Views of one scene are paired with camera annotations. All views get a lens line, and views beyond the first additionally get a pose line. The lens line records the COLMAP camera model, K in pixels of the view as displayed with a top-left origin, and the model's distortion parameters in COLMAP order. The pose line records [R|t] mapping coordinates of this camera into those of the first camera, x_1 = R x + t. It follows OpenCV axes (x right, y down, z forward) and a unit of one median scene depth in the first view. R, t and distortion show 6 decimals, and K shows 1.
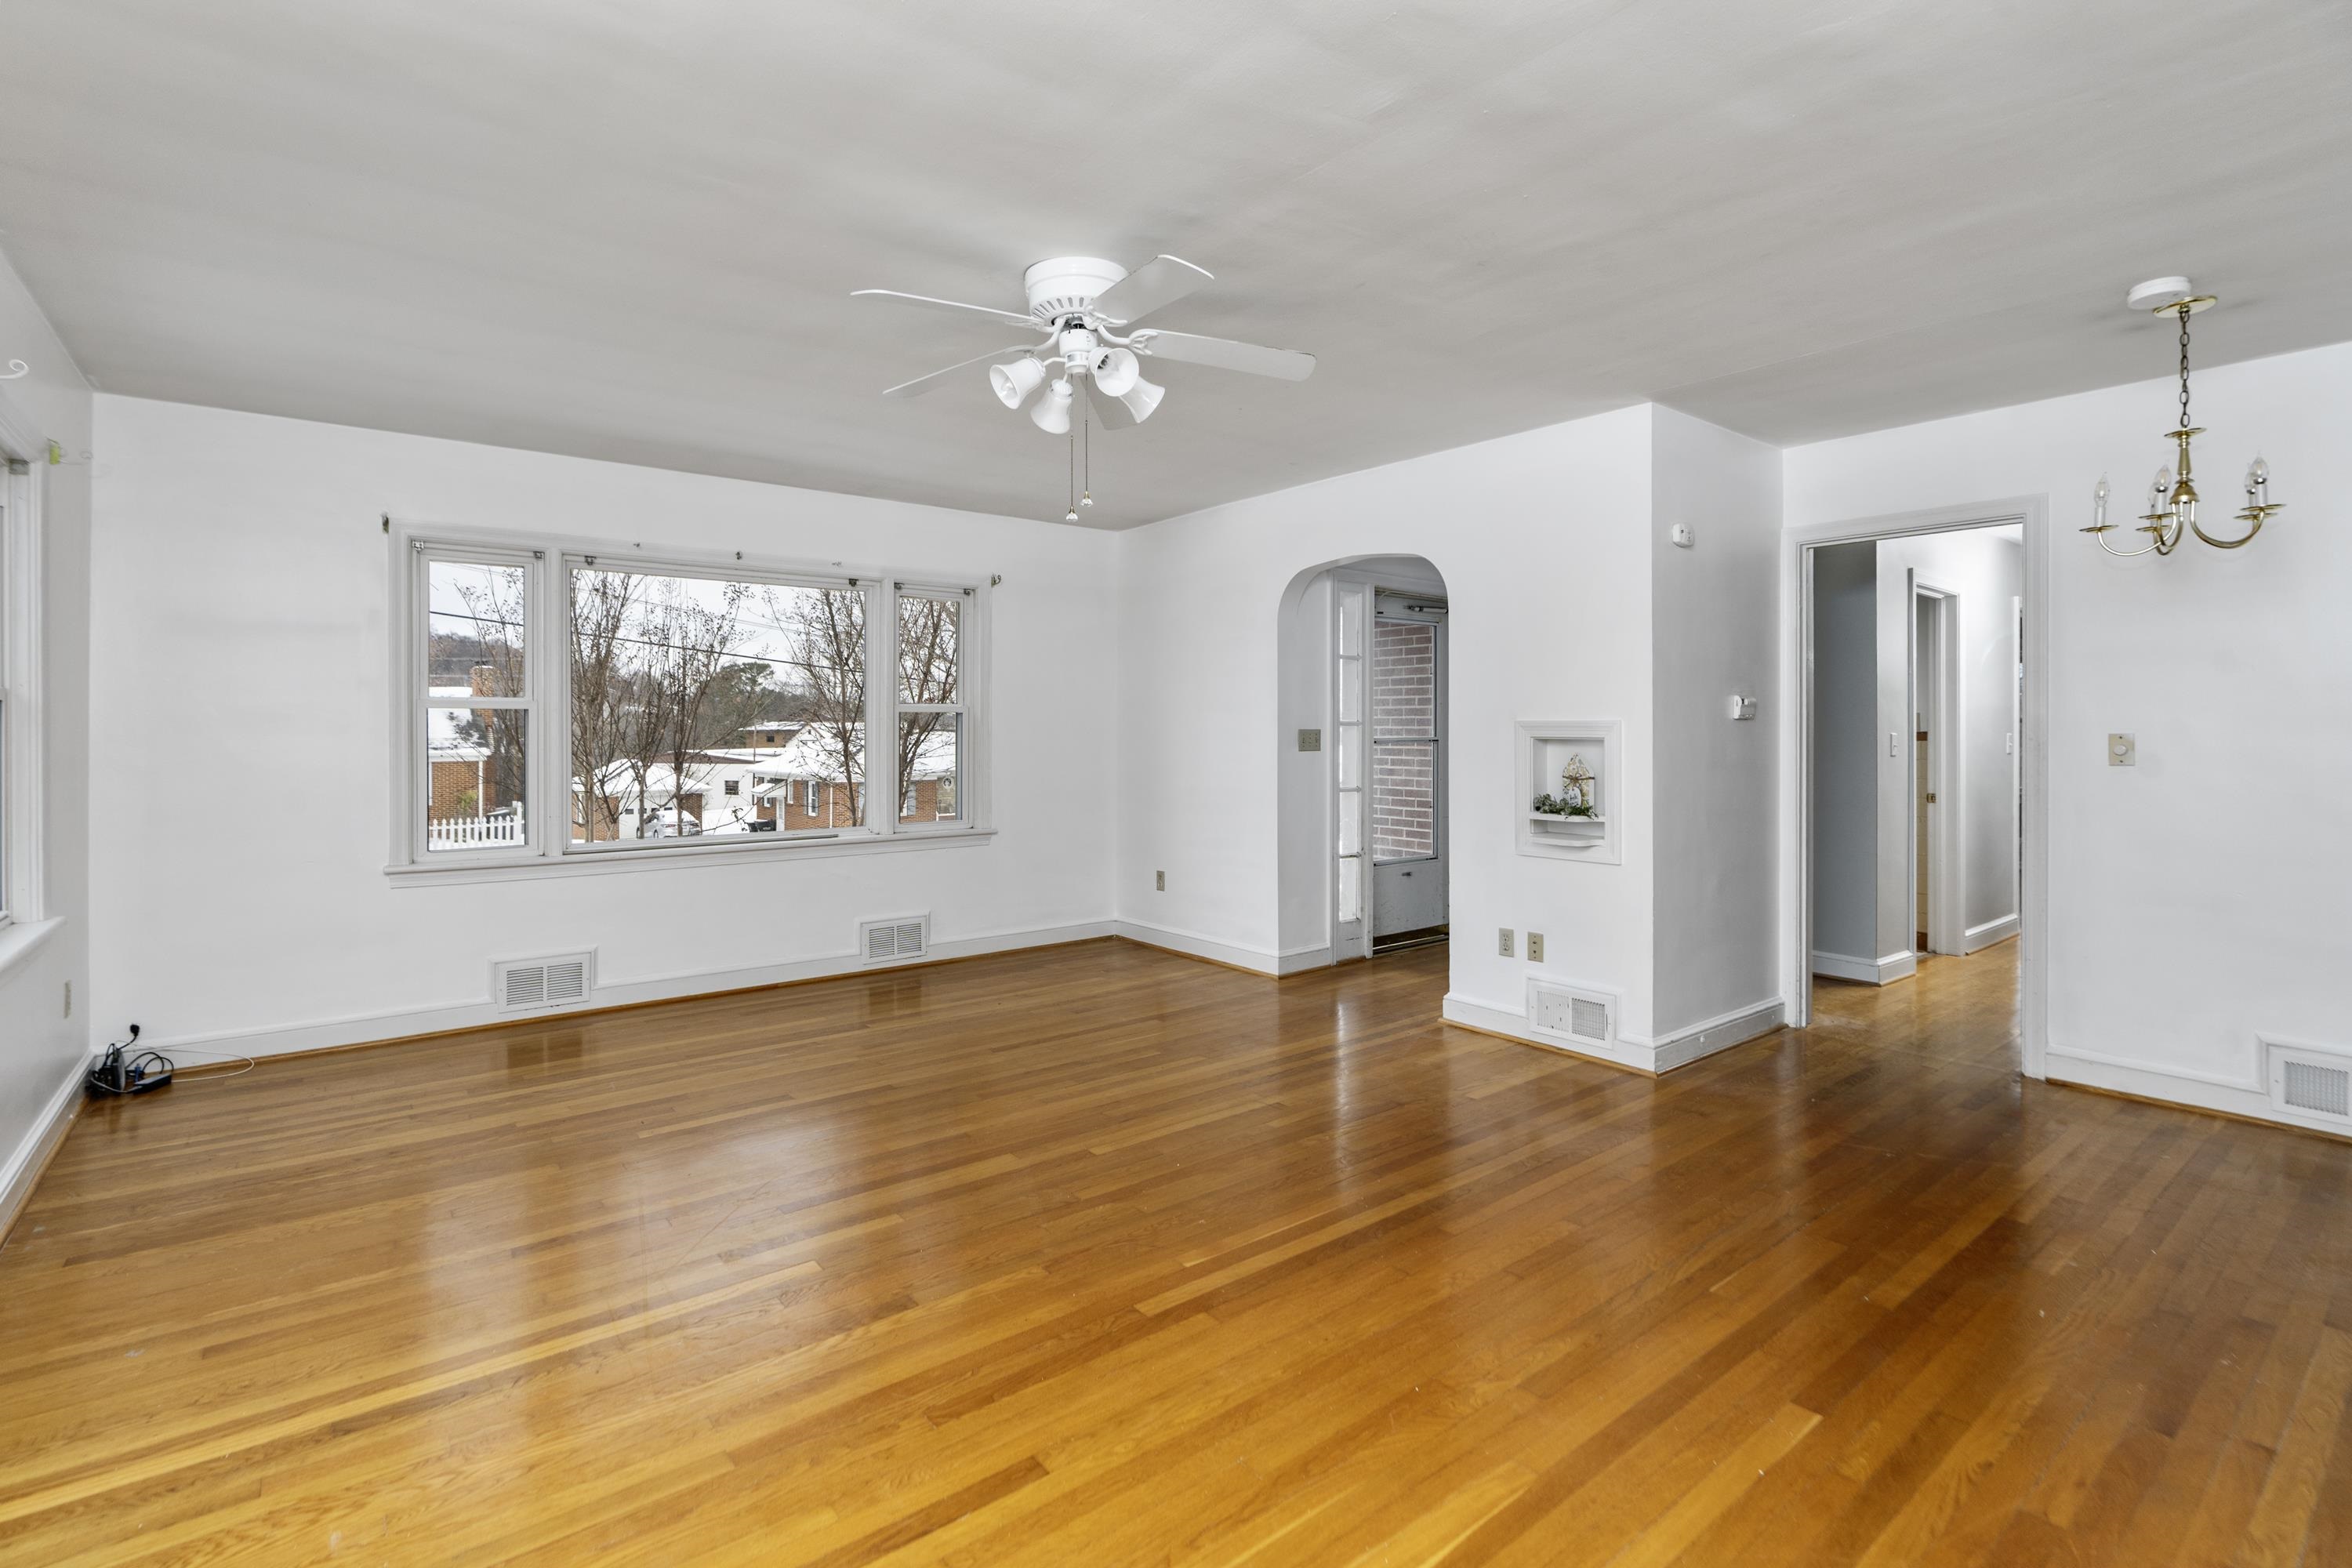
lens RADIAL K [[1092.7, 0, 1155.7], [0, 1092.7, 750.8], [0, 0, 1]] dist [-0.004162, 0.000199]
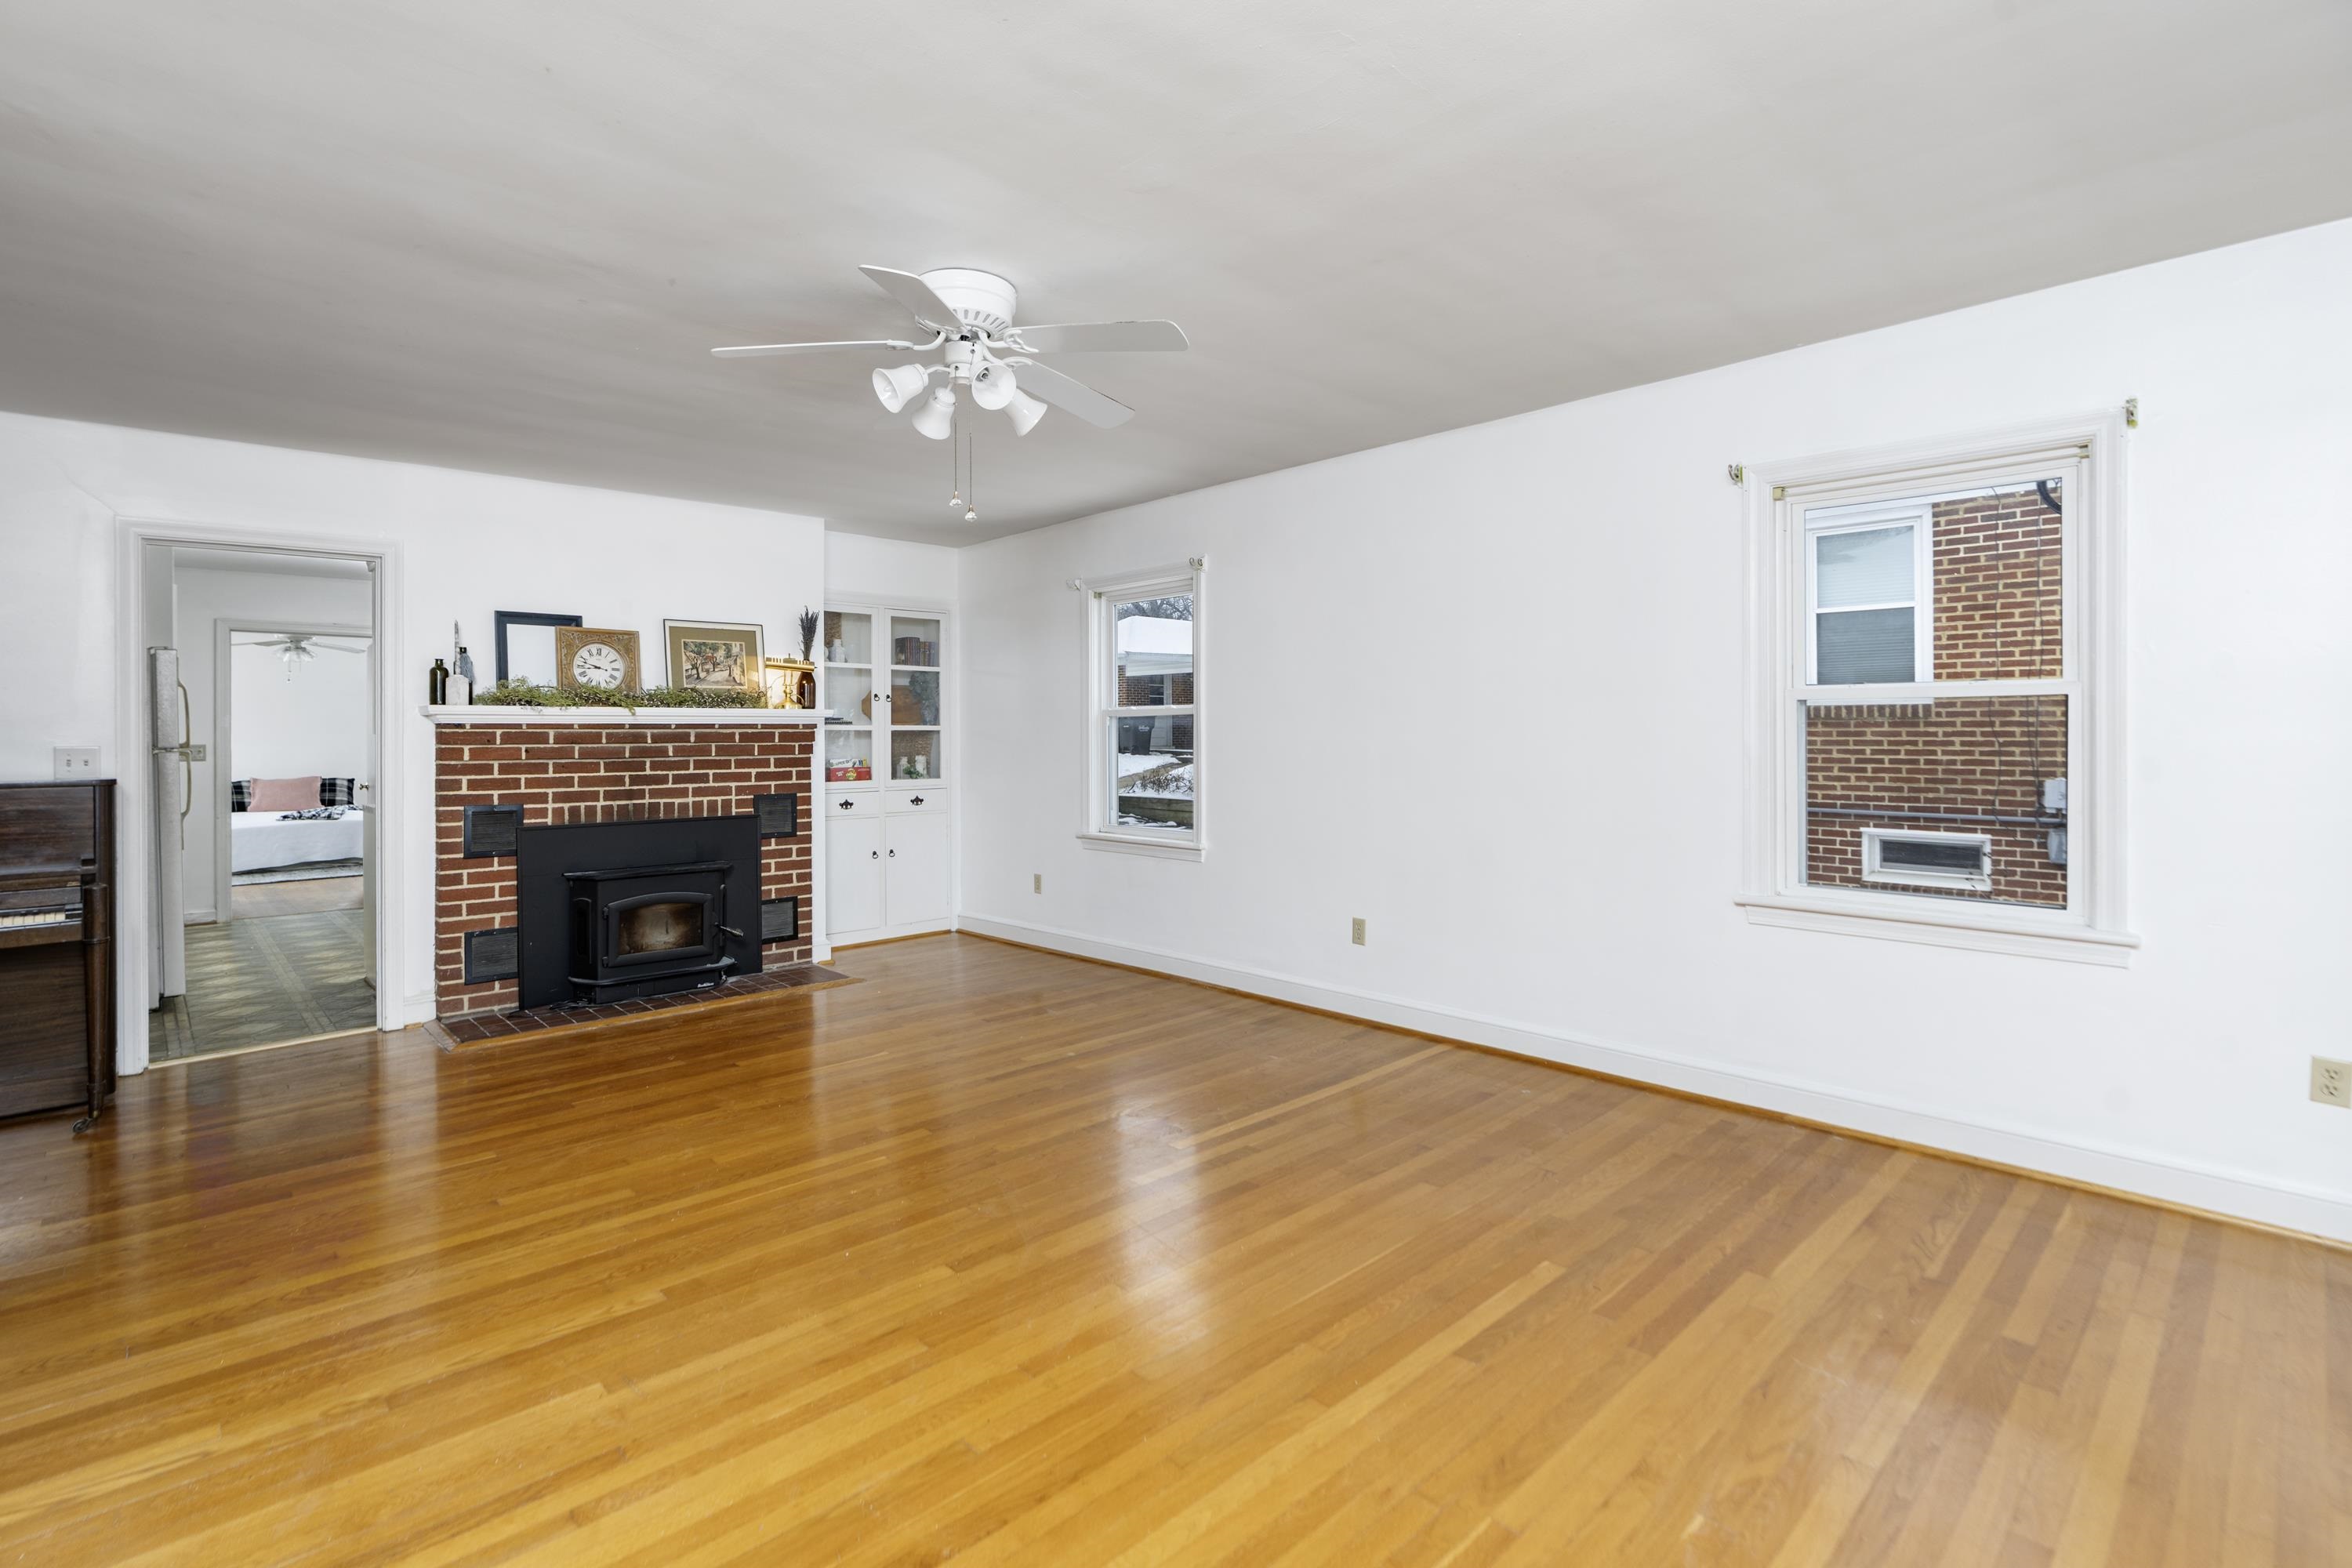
lens RADIAL K [[1074.3, 0, 1176.4], [0, 1074.3, 737.2], [0, 0, 1]] dist [-0.002724, -0.000064]
pose [[-0.995546, 0.009130, -0.093830, -0.143062], [0.006460, 0.999567, 0.028722, -0.035867], [0.094052, 0.027988, -0.995174, 1.679321]]
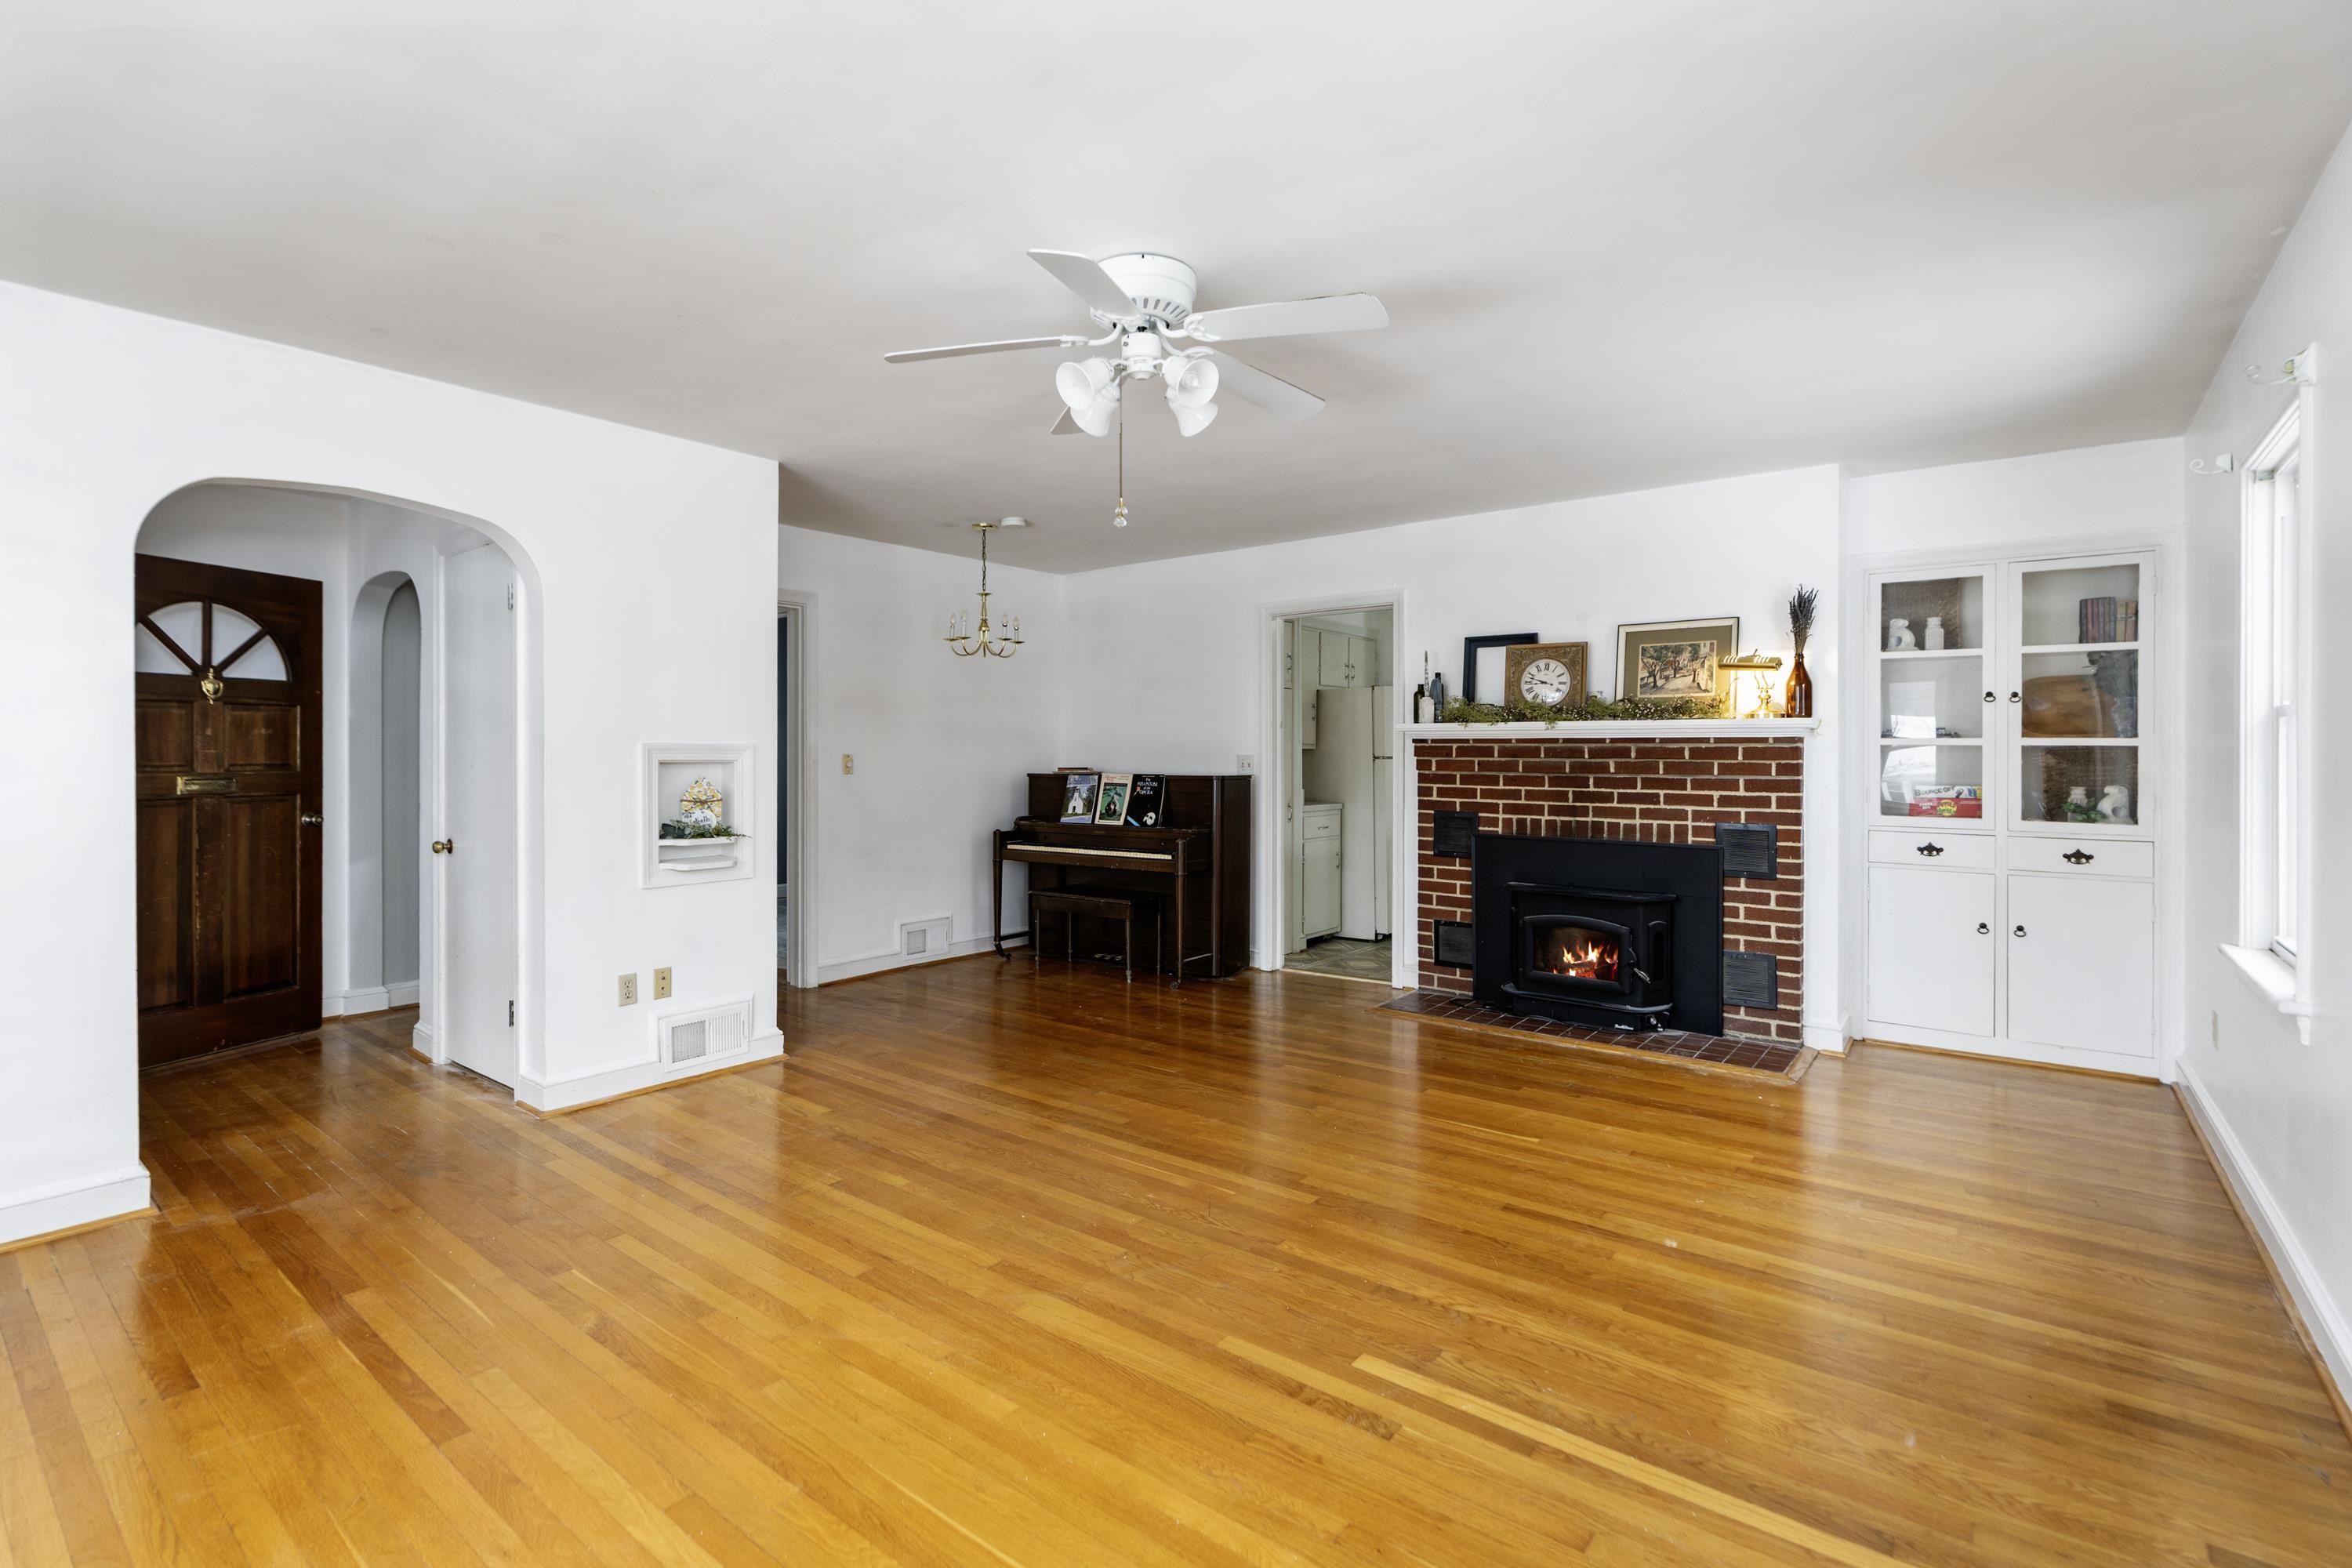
lens RADIAL K [[1092.7, 0, 1155.7], [0, 1092.7, 750.8], [0, 0, 1]] dist [-0.004162, 0.000199]
pose [[-0.235250, 0.000914, 0.971934, -0.837998], [0.022723, 0.999731, 0.004560, -0.018976], [-0.971669, 0.023158, -0.235208, 1.008653]]
